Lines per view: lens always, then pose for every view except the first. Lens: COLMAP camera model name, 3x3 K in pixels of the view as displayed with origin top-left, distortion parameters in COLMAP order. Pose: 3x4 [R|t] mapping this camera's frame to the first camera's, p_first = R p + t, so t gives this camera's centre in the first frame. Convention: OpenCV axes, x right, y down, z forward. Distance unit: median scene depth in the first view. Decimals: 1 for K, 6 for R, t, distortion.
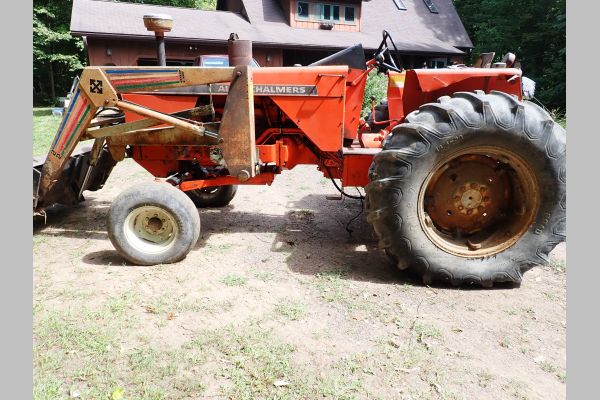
lens RADIAL K [[403.8, 0, 300.0], [0, 403.8, 200.0], [0, 0, 1]] dist [0.017071, -0.000879]
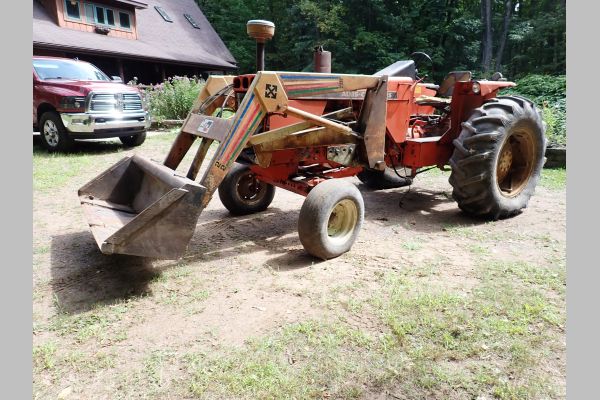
lens RADIAL K [[403.8, 0, 300.0], [0, 403.8, 200.0], [0, 0, 1]] dist [0.017071, -0.000879]
pose [[0.778702, -0.155292, 0.607871, -1.067357], [0.171206, 0.984708, 0.032243, -0.038299], [-0.603582, 0.078964, 0.793381, 0.194260]]
